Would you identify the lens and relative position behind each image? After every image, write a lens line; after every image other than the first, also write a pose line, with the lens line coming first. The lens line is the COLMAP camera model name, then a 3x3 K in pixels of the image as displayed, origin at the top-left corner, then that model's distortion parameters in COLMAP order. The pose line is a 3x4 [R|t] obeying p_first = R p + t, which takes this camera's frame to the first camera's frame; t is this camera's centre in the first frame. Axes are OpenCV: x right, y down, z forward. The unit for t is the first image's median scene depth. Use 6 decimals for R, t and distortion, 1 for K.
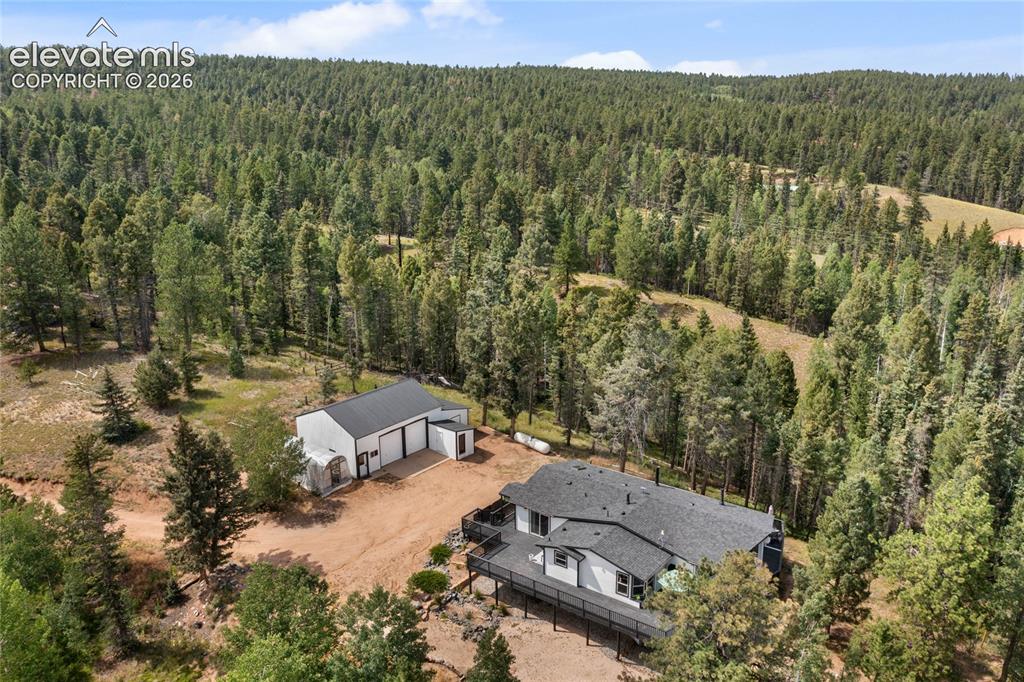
lens RADIAL K [[806.7, 0, 514.6], [0, 806.7, 332.5], [0, 0, 1]] dist [-0.029129, 0.008725]
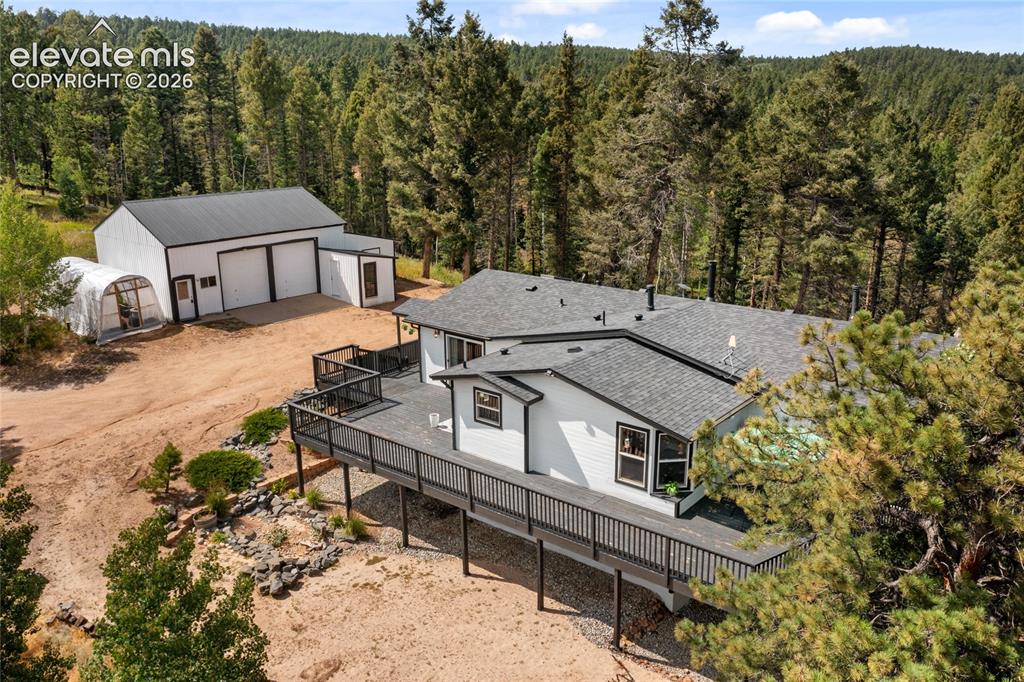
lens RADIAL K [[806.7, 0, 514.6], [0, 806.7, 332.5], [0, 0, 1]] dist [-0.029129, 0.008725]
pose [[0.999165, 0.010206, -0.039552, 0.078464], [-0.010072, 0.999943, 0.003567, 0.214872], [0.039586, -0.003166, 0.999211, 0.516675]]
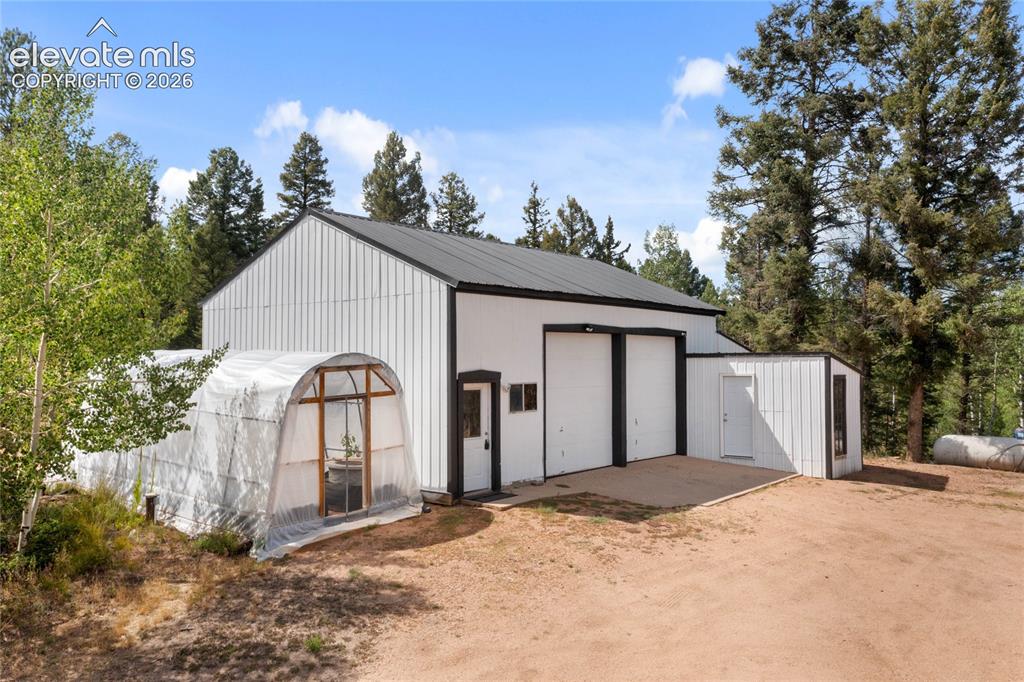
lens RADIAL K [[806.7, 0, 514.6], [0, 806.7, 332.5], [0, 0, 1]] dist [-0.029129, 0.008725]
pose [[0.999974, 0.005304, -0.004852, -0.207376], [-0.006502, 0.955277, -0.295640, 0.234684], [0.003067, 0.295664, 0.955287, 0.924991]]
